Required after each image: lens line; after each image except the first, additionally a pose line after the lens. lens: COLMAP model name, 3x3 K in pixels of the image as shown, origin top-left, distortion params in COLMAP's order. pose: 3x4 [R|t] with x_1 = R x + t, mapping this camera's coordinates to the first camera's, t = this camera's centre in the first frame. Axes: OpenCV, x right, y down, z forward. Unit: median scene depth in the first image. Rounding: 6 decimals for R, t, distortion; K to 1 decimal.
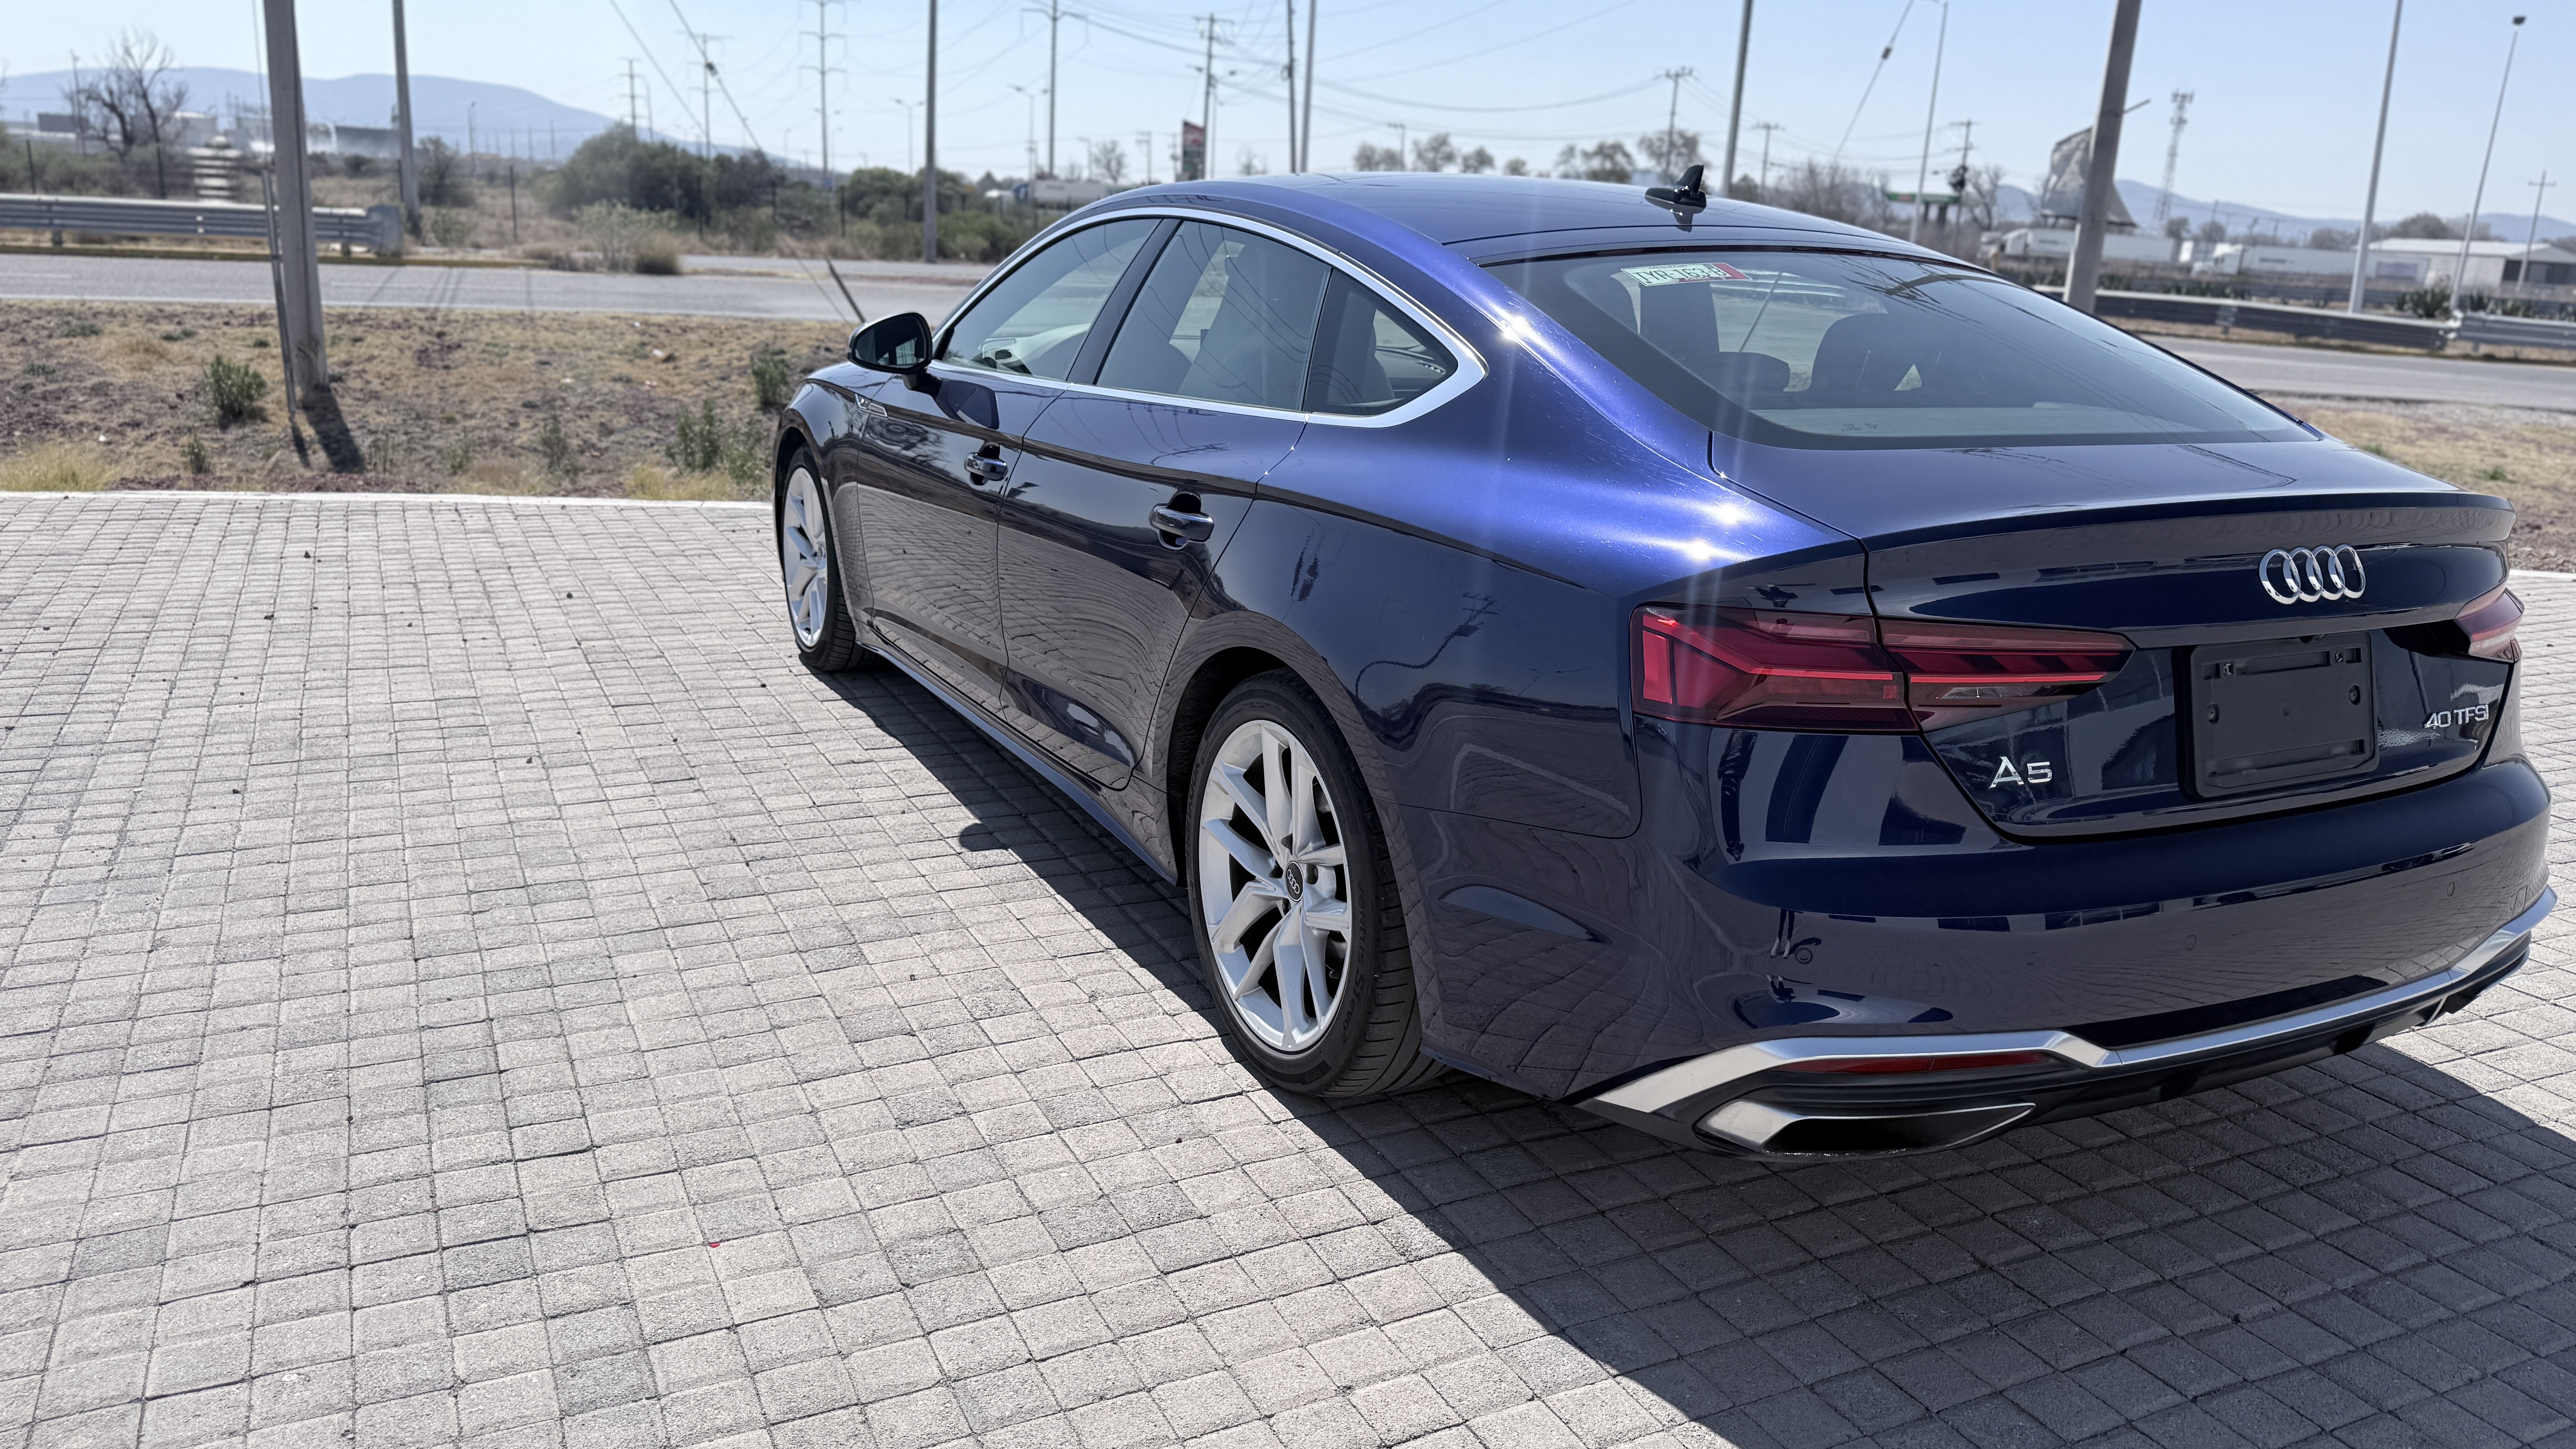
lens RADIAL K [[1818.6, 0, 1270.6], [0, 1818.6, 740.3], [0, 0, 1]] dist [0.024373, -0.026063]
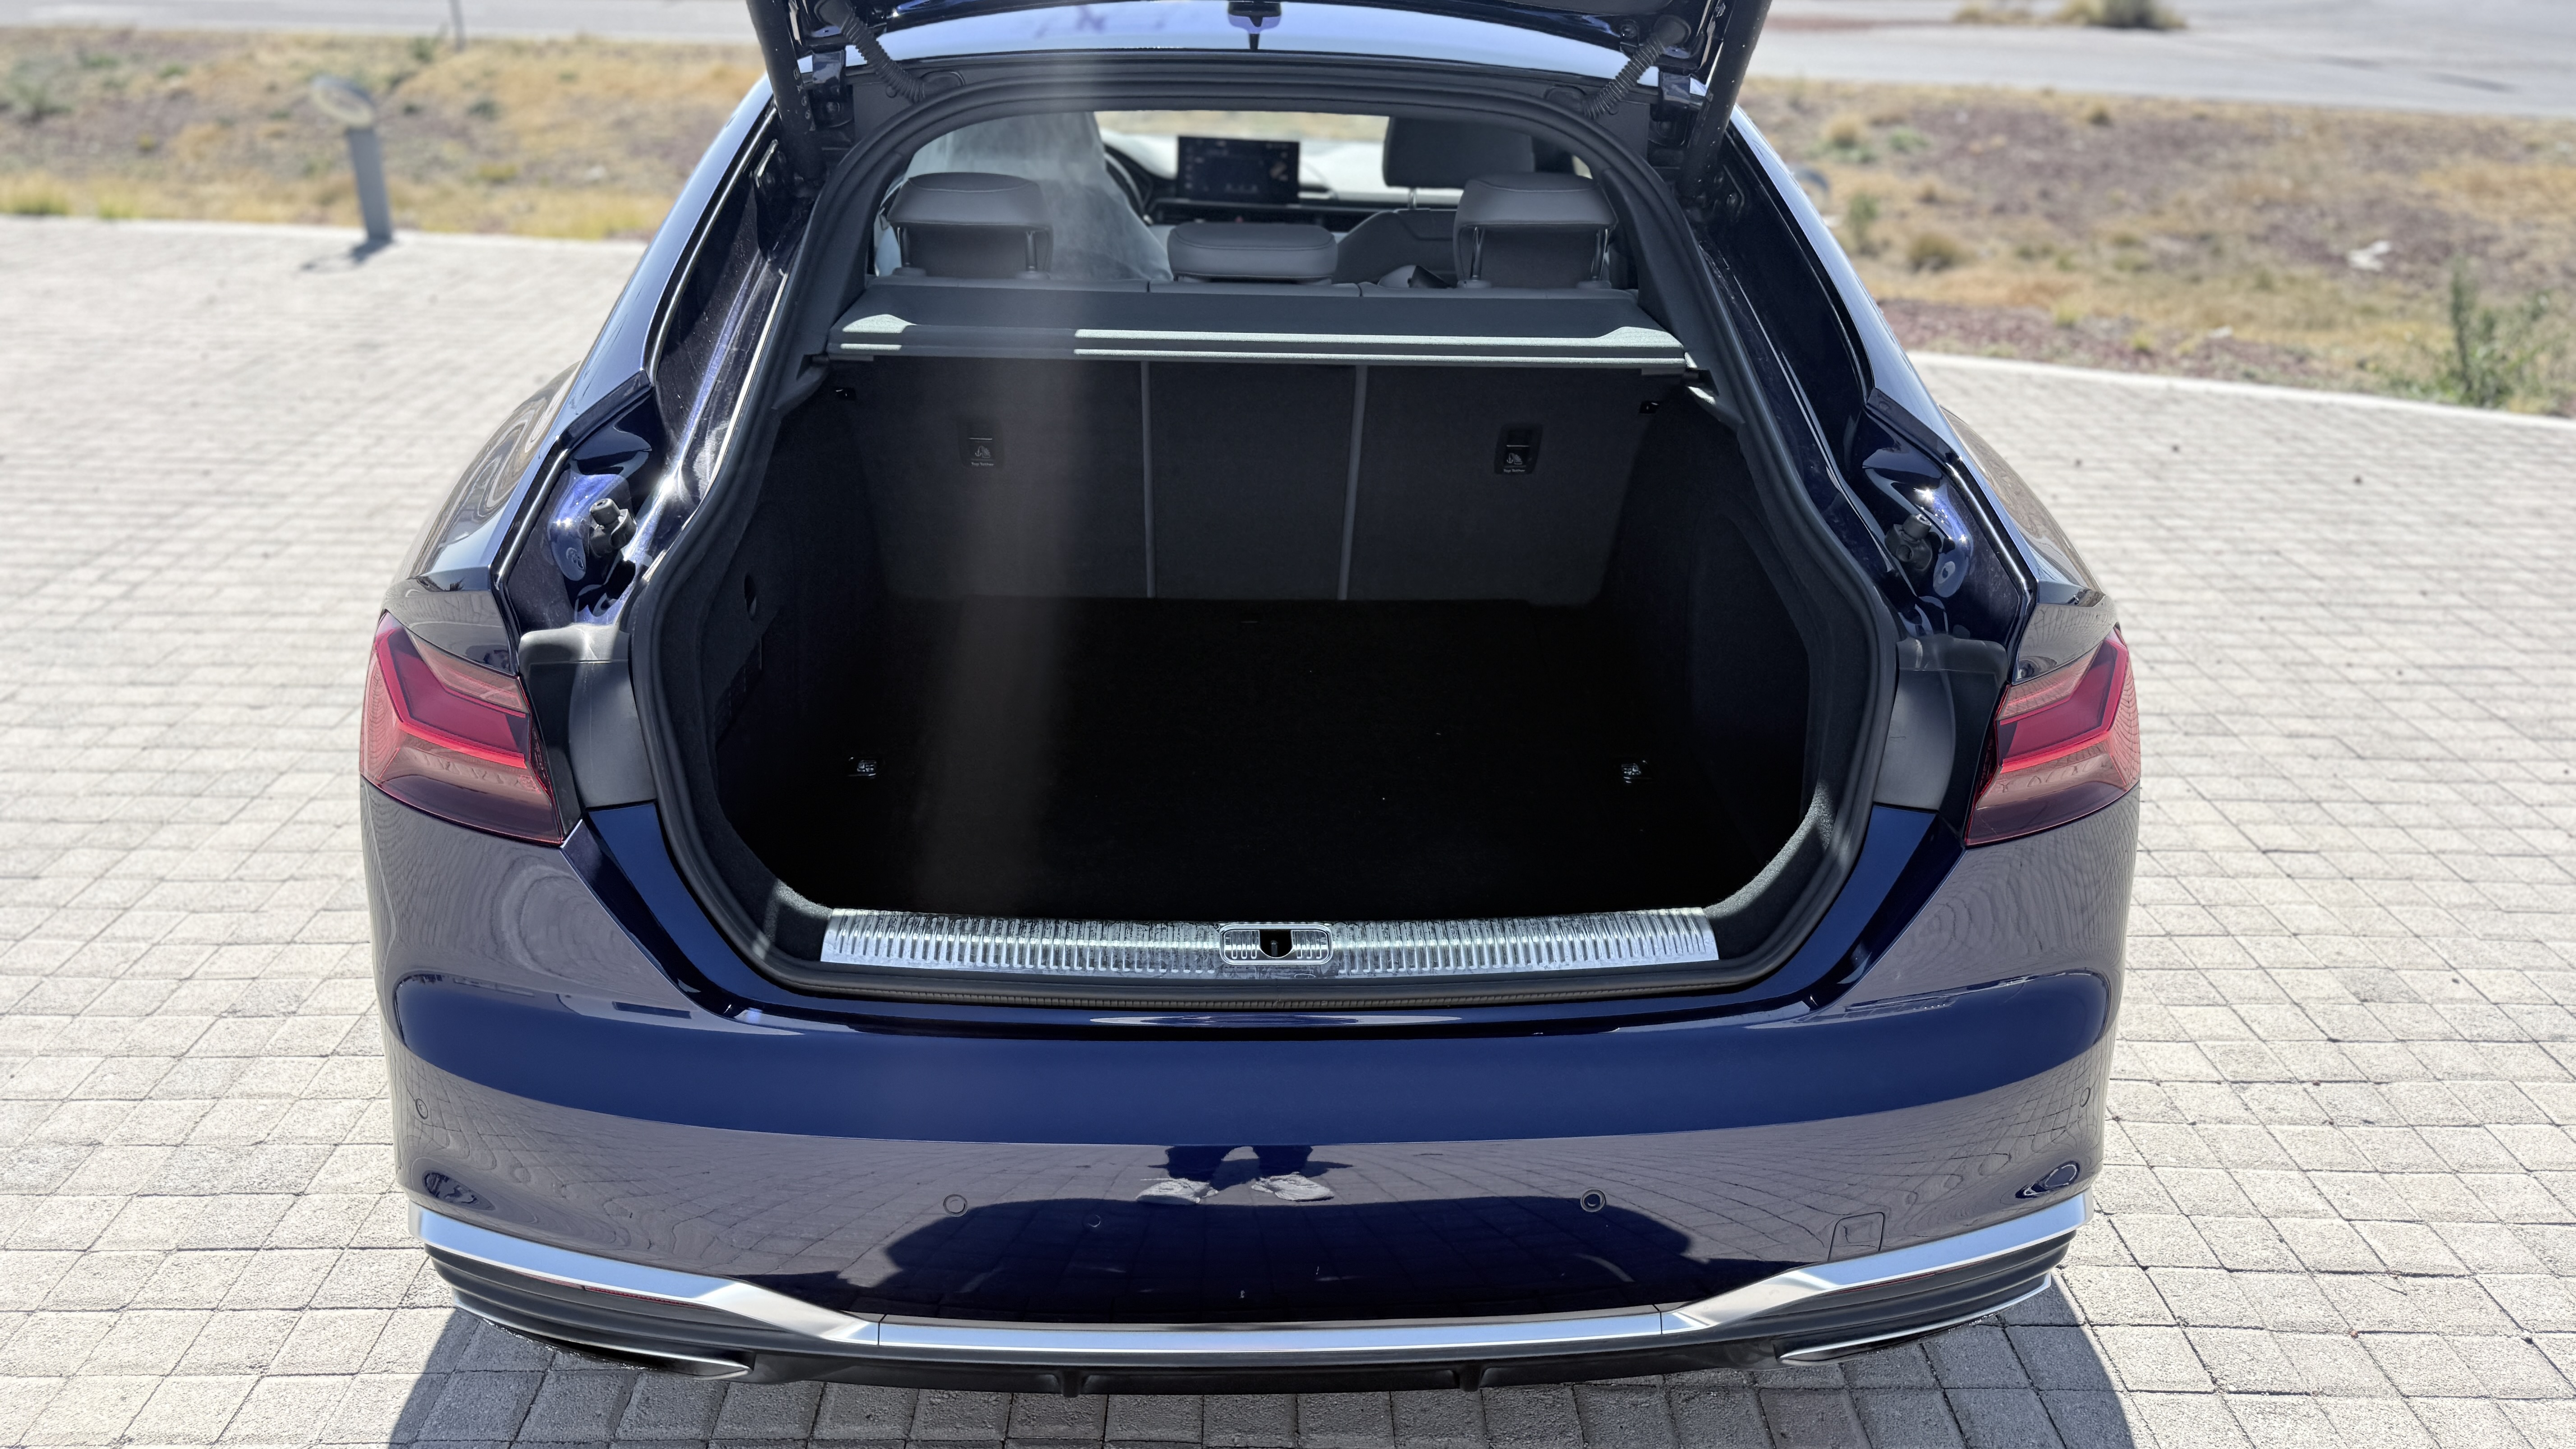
lens RADIAL K [[1818.6, 0, 1281.8], [0, 1818.6, 712.7], [0, 0, 1]] dist [0.024373, -0.026063]
pose [[0.903918, 0.147382, -0.401511, 0.494115], [-0.097974, 0.985143, 0.141046, -0.103002], [0.416333, -0.088157, 0.904928, 0.261235]]
